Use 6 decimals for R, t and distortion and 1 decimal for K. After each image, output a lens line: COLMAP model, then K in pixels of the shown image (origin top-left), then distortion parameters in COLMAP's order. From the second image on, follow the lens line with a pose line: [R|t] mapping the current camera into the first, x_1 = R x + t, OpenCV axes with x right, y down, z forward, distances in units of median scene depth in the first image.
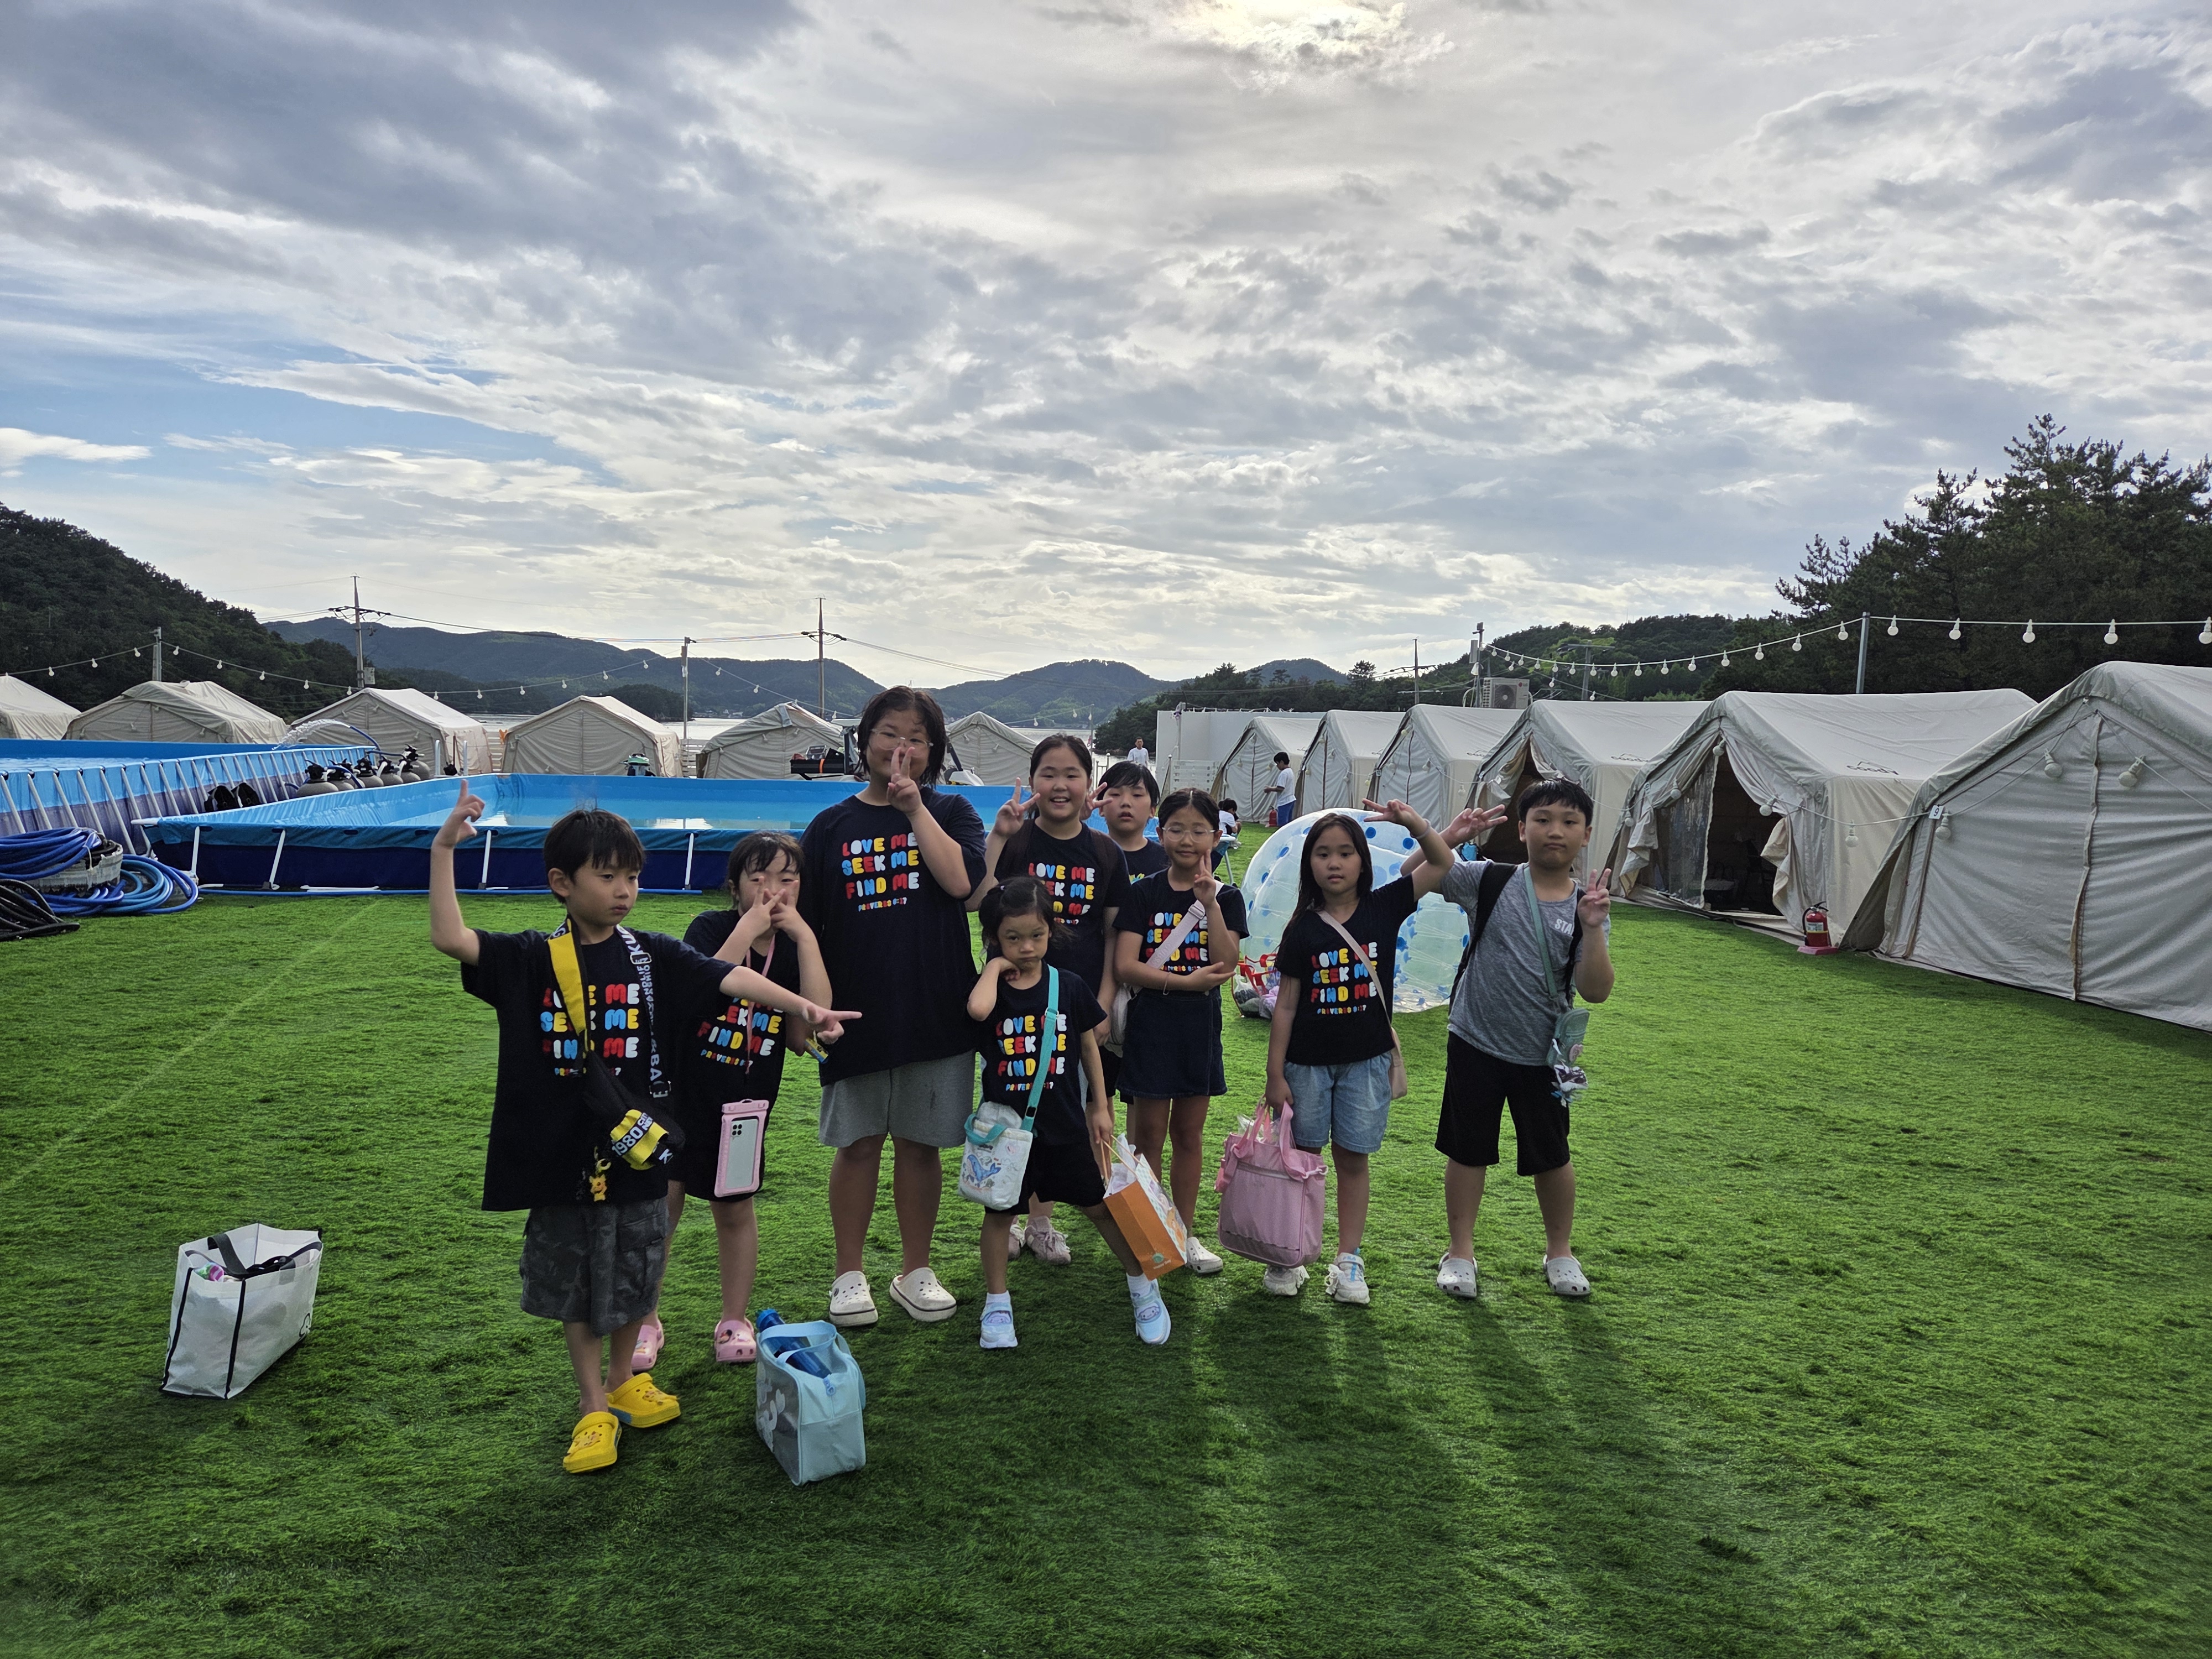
lens RADIAL K [[1568.5, 0, 1106.0], [0, 1568.5, 829.5], [0, 0, 1]] dist [0.102493, -0.096592]
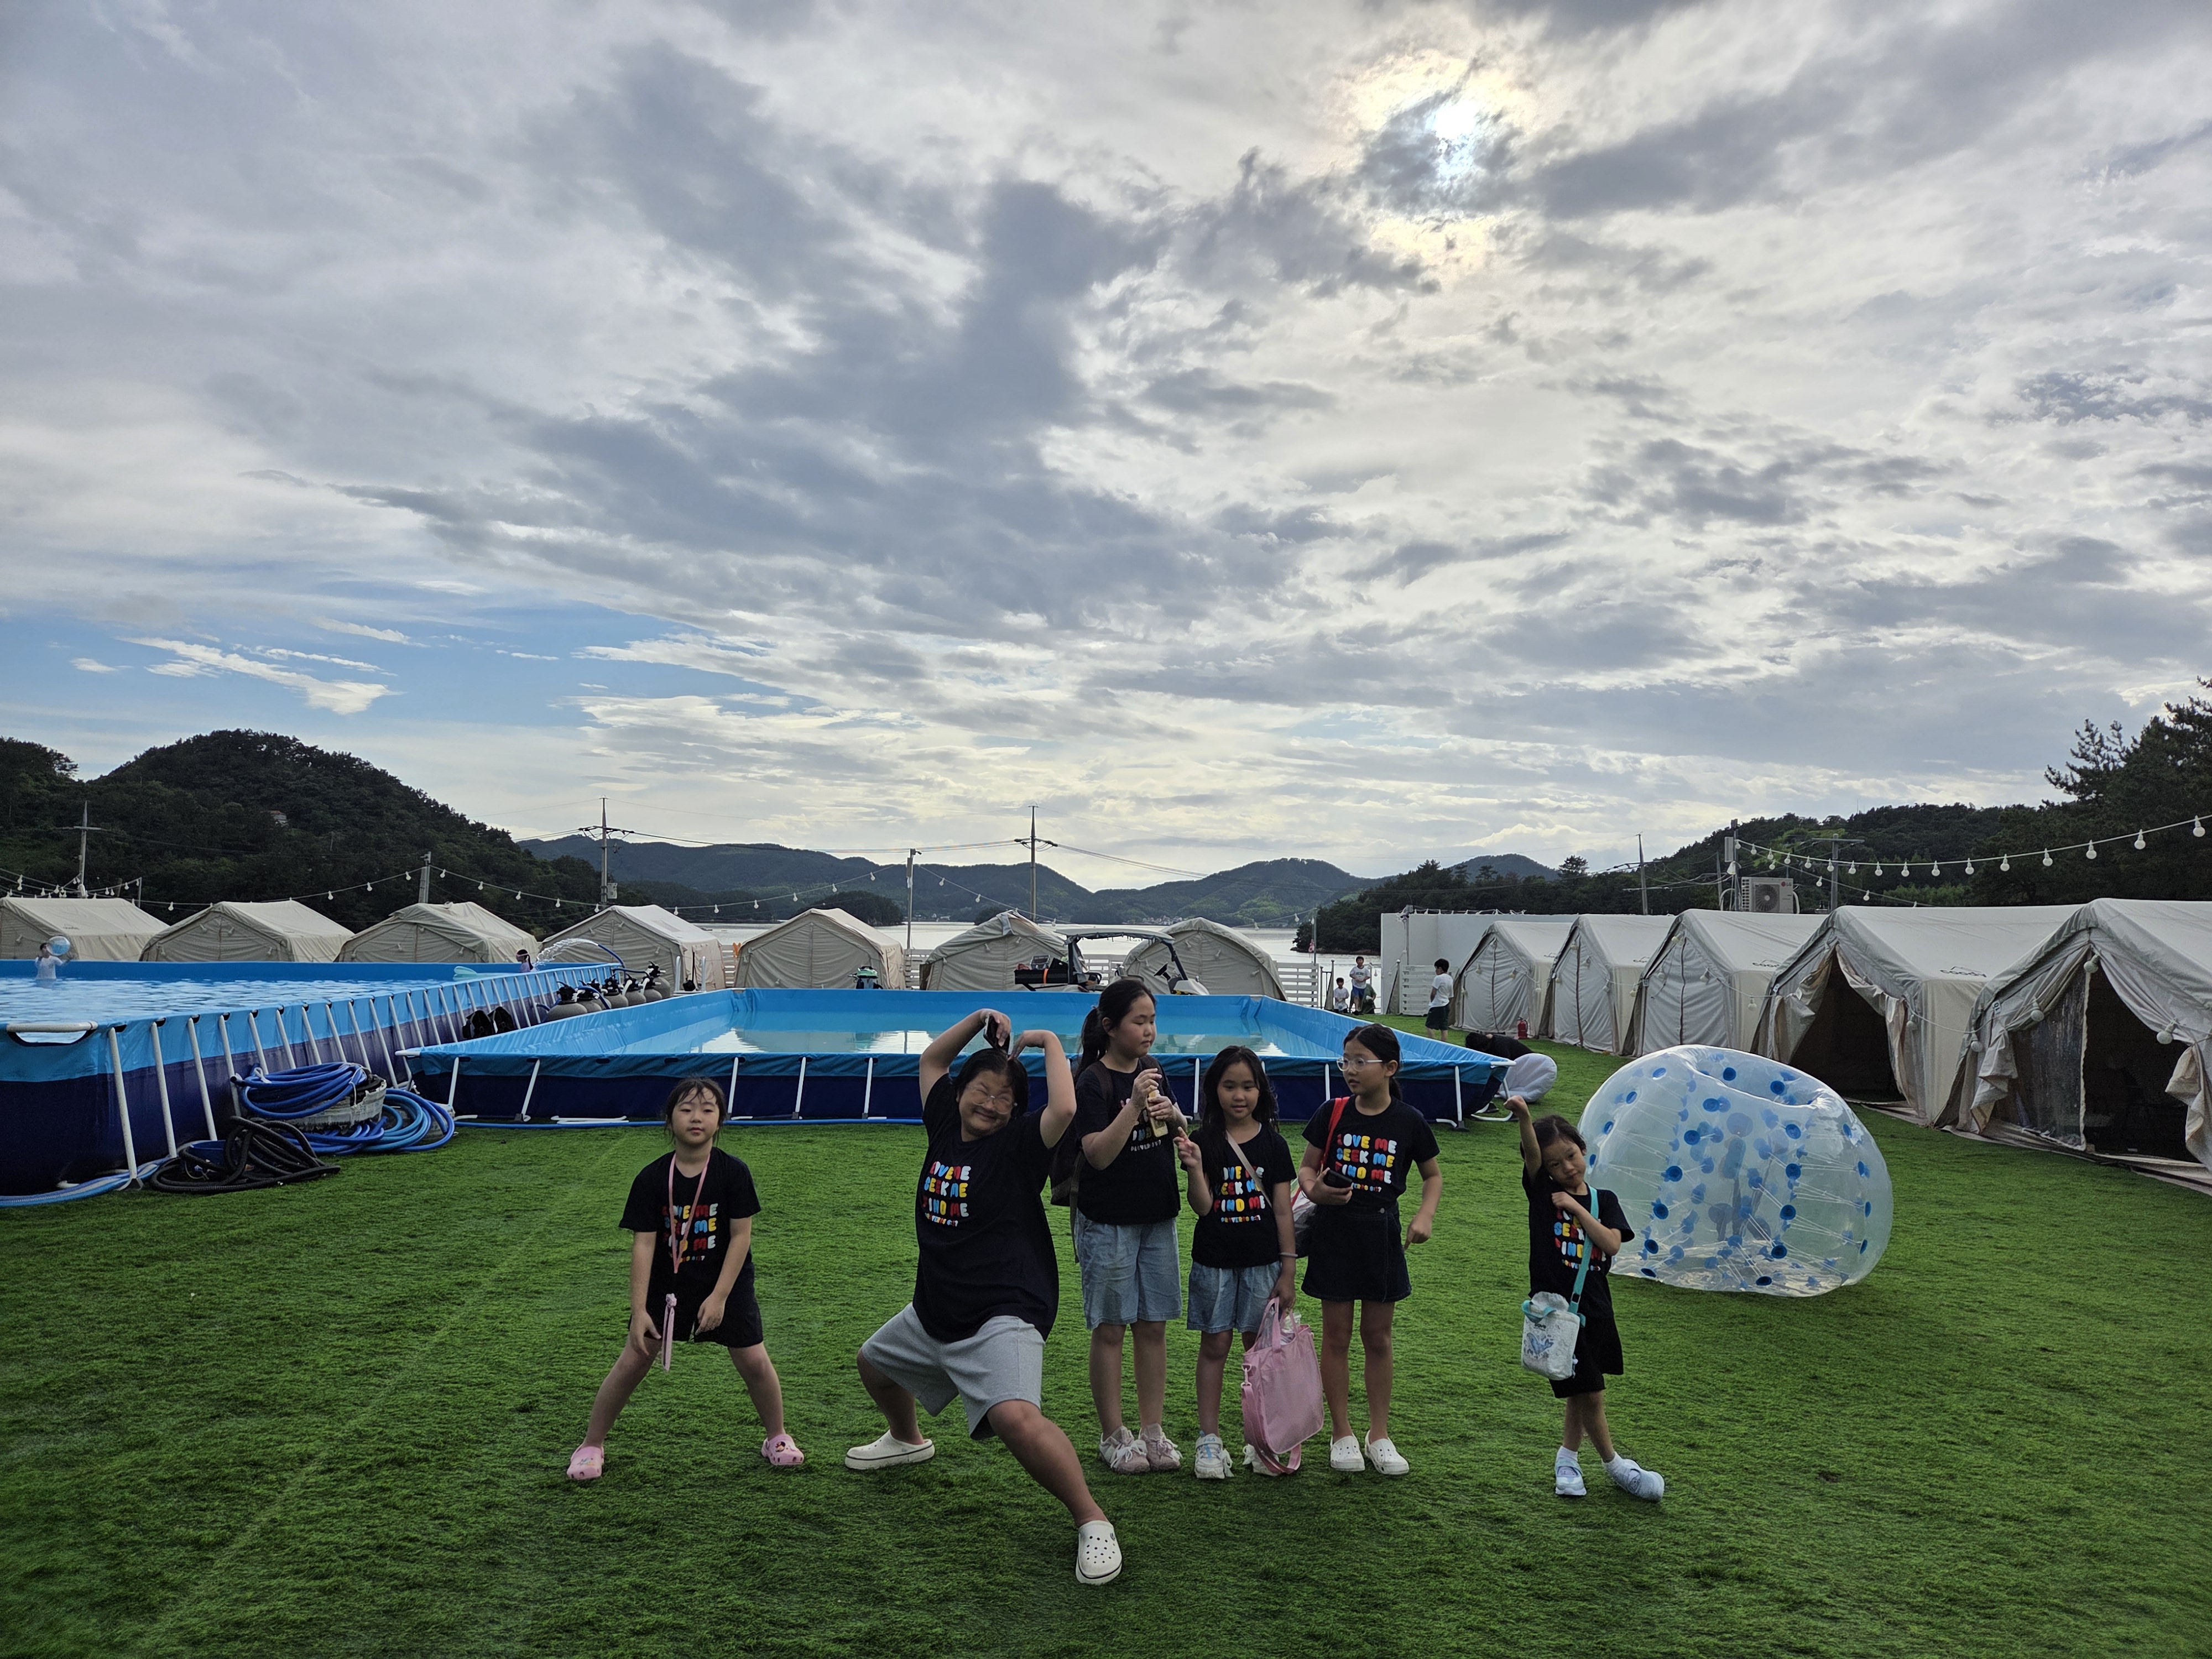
lens RADIAL K [[1557.1, 0, 1107.7], [0, 1557.1, 806.8], [0, 0, 1]] dist [0.102314, -0.097124]
pose [[0.992386, -0.021105, -0.121344, -0.039046], [0.003818, 0.990008, -0.140963, -0.014028], [0.123106, 0.139426, 0.982550, 0.057026]]
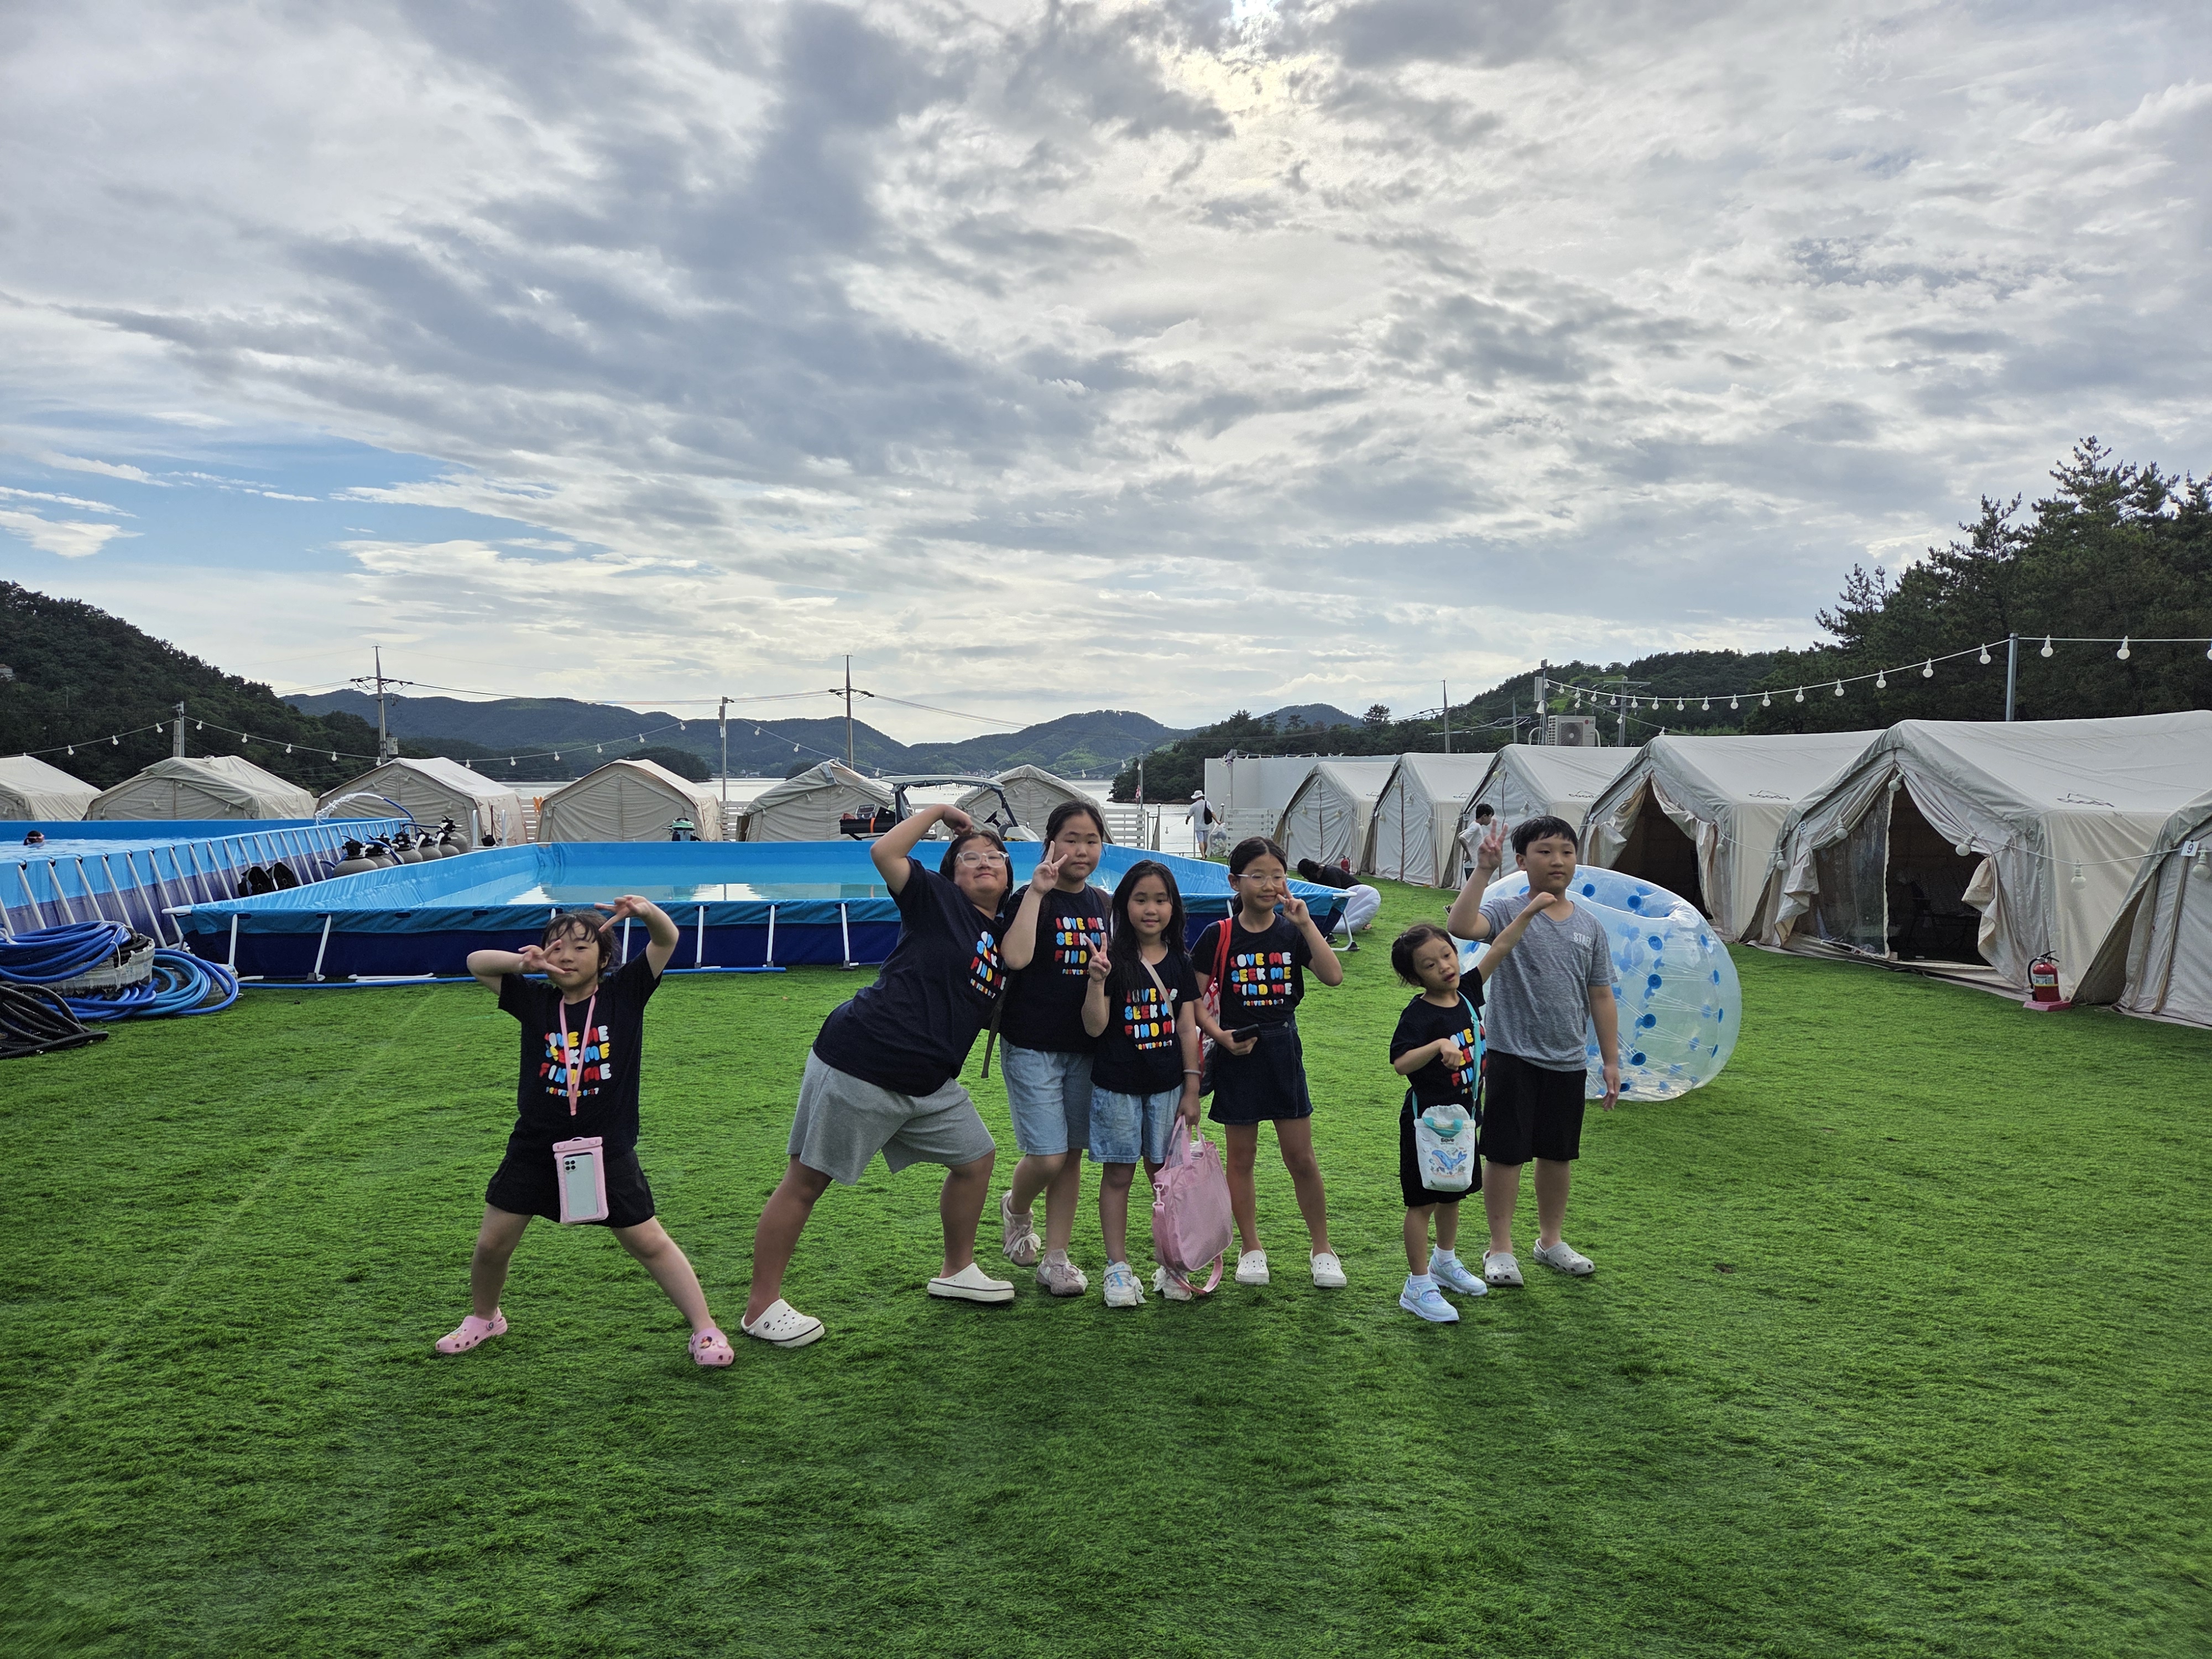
lens RADIAL K [[1552.2, 0, 1118.4], [0, 1552.2, 829.2], [0, 0, 1]] dist [0.103202, -0.095395]
pose [[0.999635, -0.026915, 0.002476, -0.059283], [0.026979, 0.999143, -0.031397, -0.007382], [-0.001629, 0.031453, 0.999504, 0.087031]]
